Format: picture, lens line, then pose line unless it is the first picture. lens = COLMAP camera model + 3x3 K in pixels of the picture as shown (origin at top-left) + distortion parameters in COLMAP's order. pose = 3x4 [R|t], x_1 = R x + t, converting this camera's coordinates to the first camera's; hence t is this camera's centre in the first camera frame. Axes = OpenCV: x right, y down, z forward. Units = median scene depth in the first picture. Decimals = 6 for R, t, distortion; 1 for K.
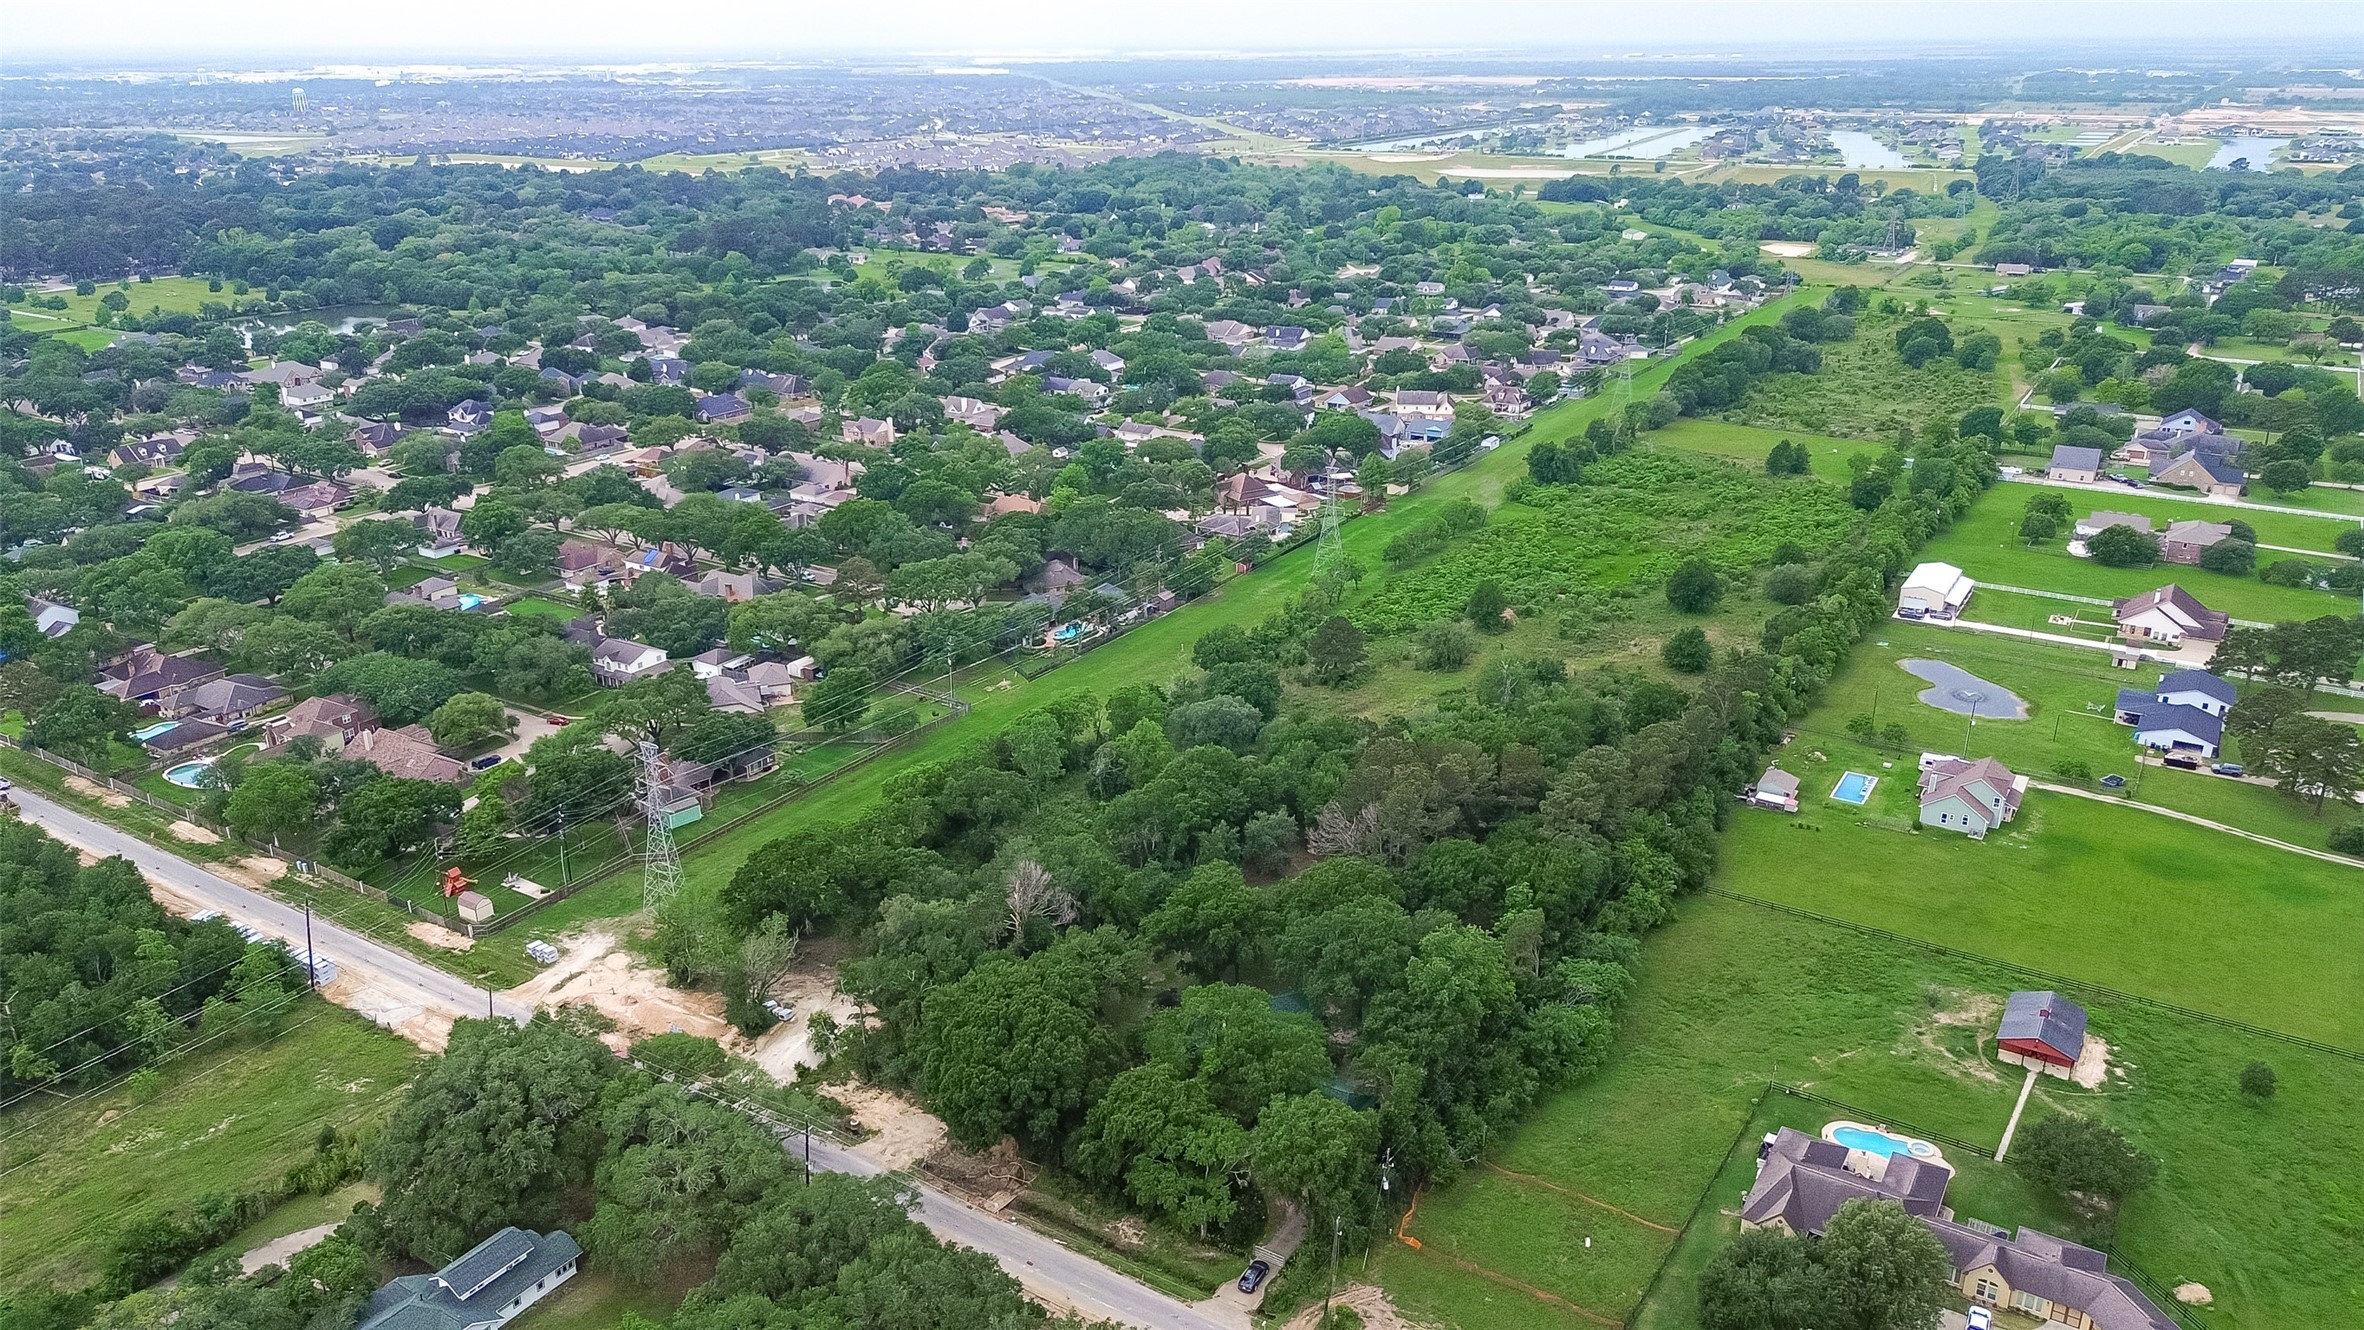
lens RADIAL K [[1671.5, 0, 1182.0], [0, 1671.5, 665.0], [0, 0, 1]] dist [0.056960, -0.054513]
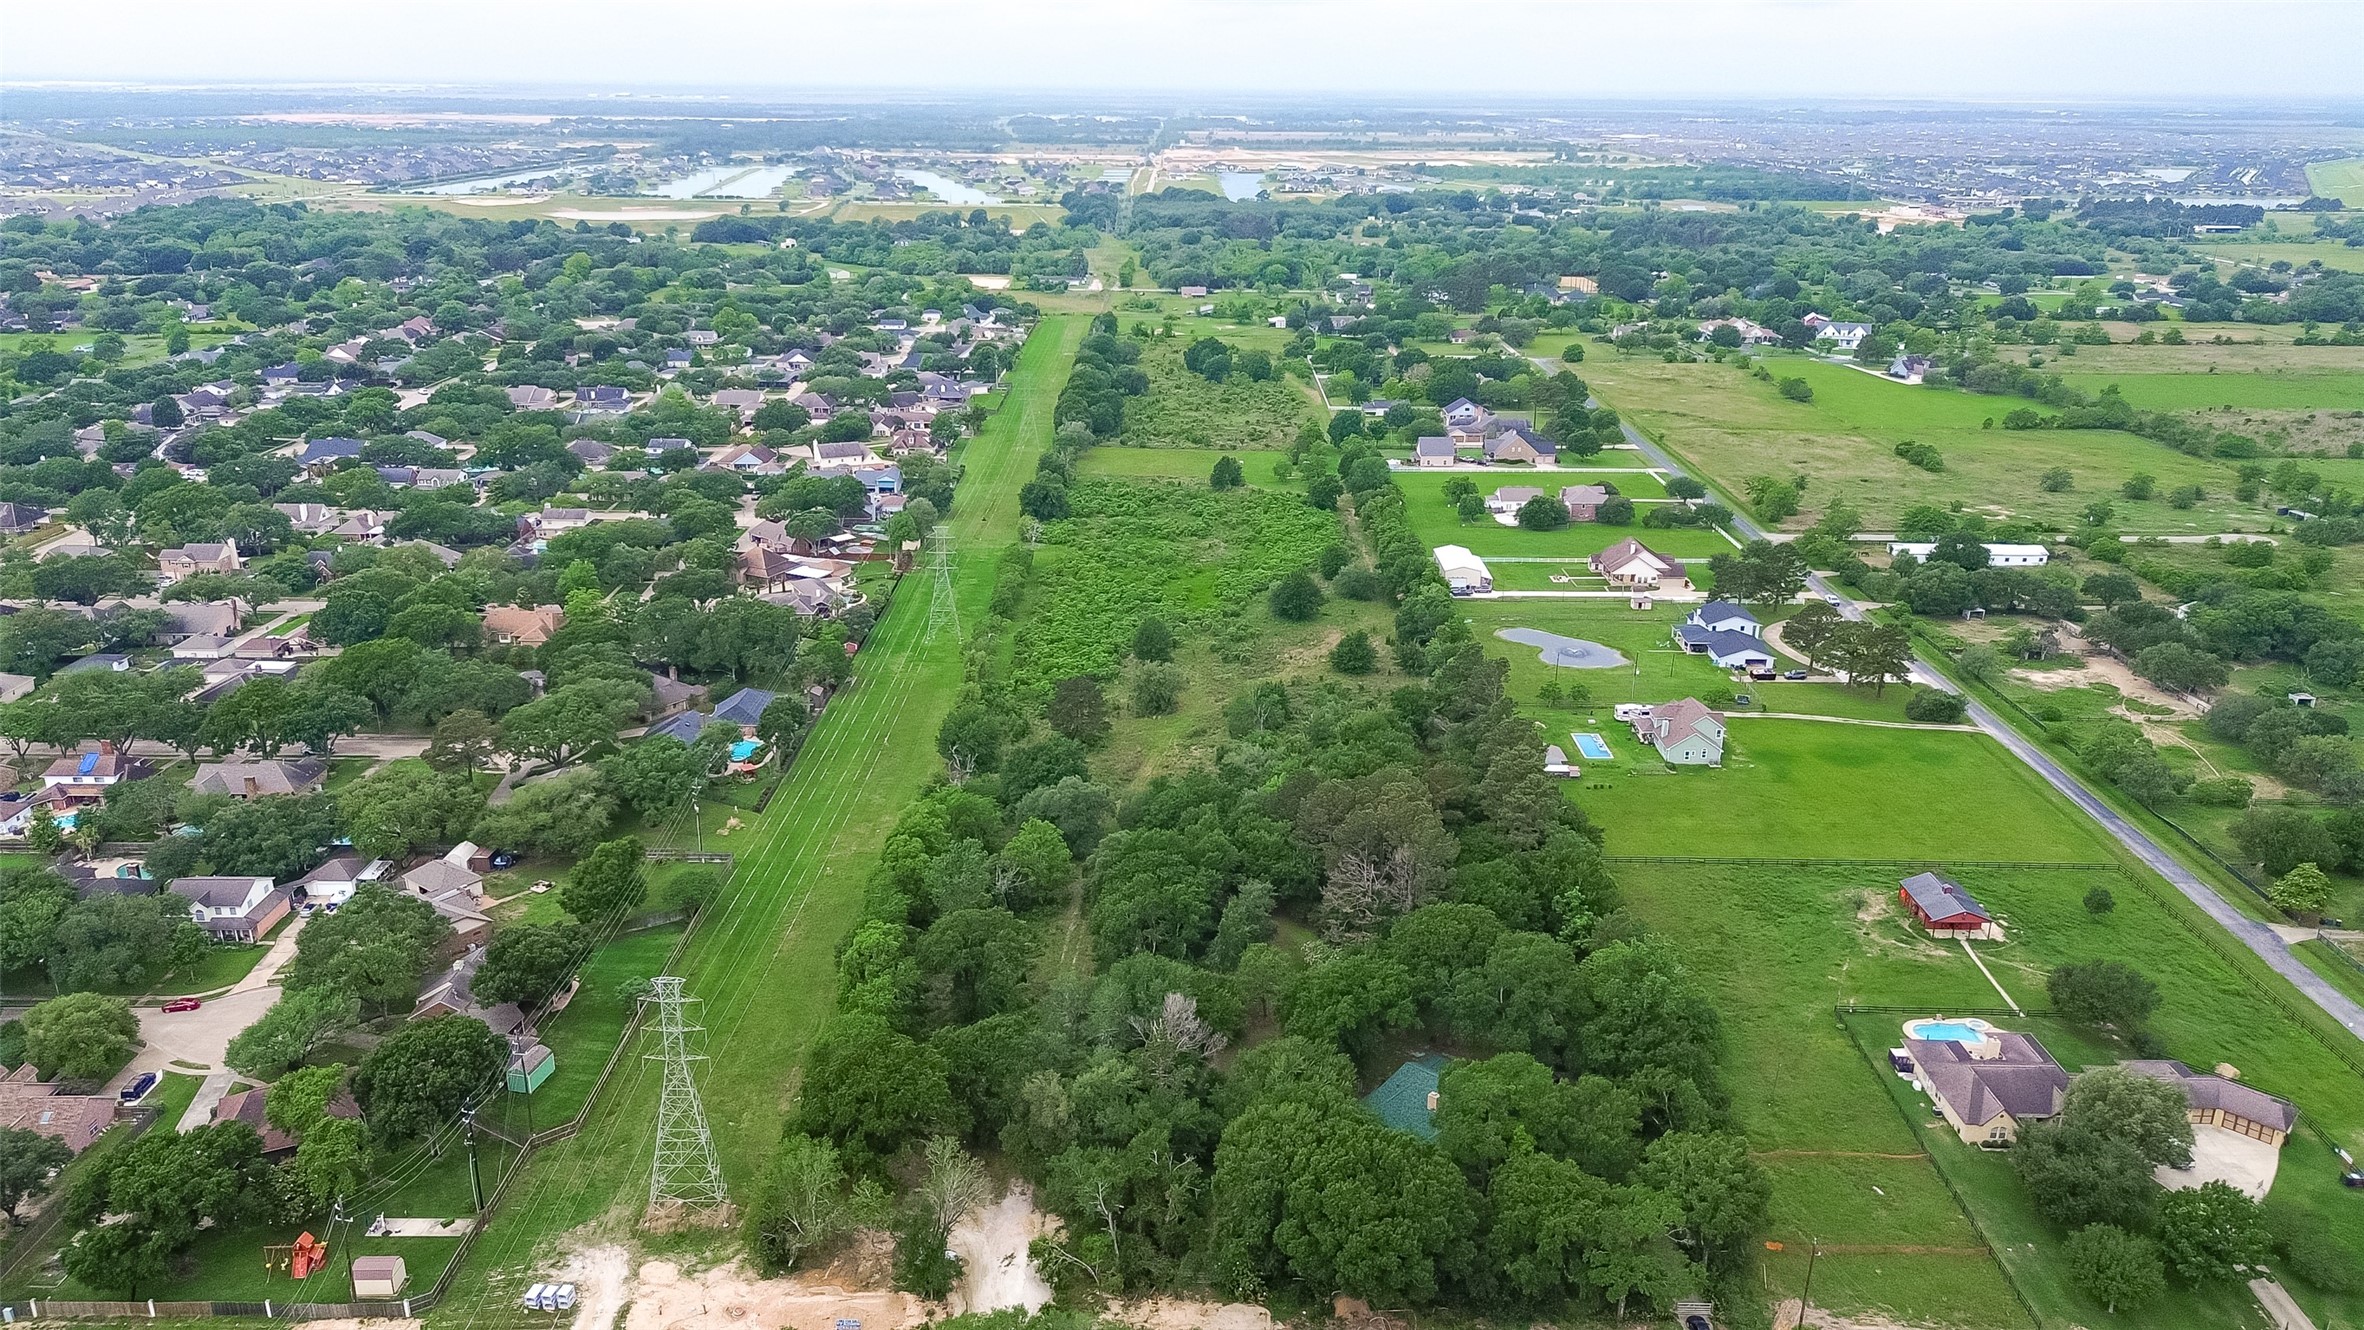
lens RADIAL K [[1671.5, 0, 1182.0], [0, 1671.5, 665.0], [0, 0, 1]] dist [0.056960, -0.054513]
pose [[0.843308, -0.165373, 0.511354, -0.141207], [0.176258, 0.983959, 0.027536, -0.021227], [-0.507705, 0.066908, 0.858929, 0.062632]]
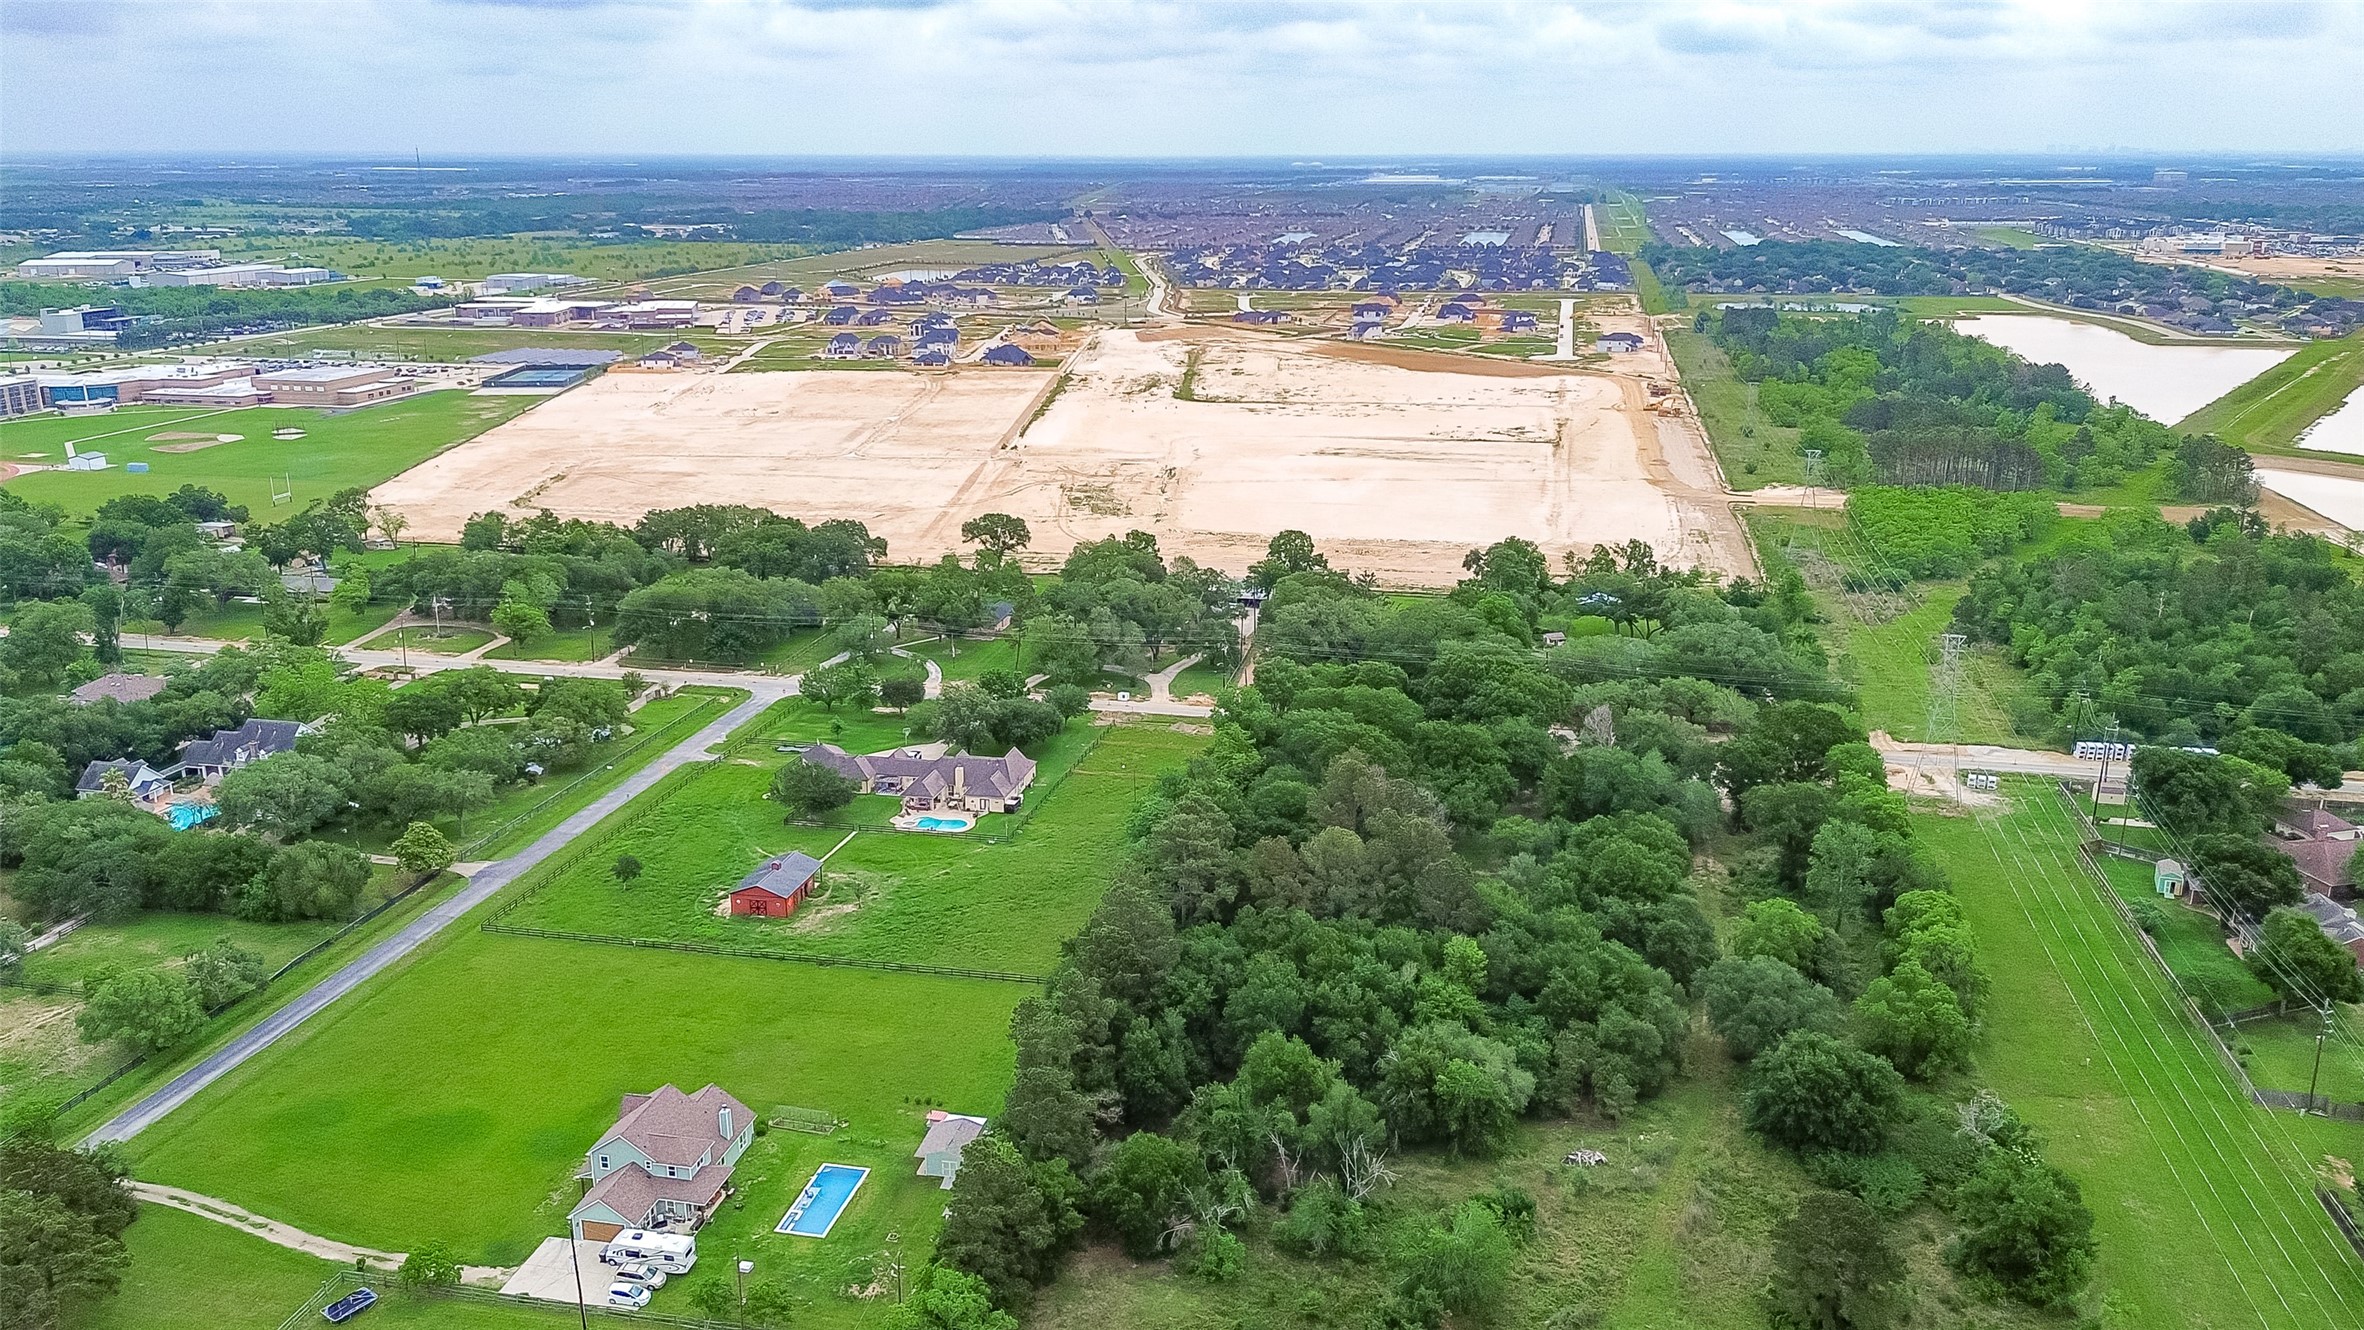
lens RADIAL K [[1735.6, 0, 1182.0], [0, 1735.6, 665.0], [0, 0, 1]] dist [0.066456, -0.058113]
pose [[-0.938150, 0.103649, -0.330352, 0.167104], [-0.118075, 0.801162, 0.586683, -0.167503], [0.325474, 0.589403, -0.739372, 0.499427]]
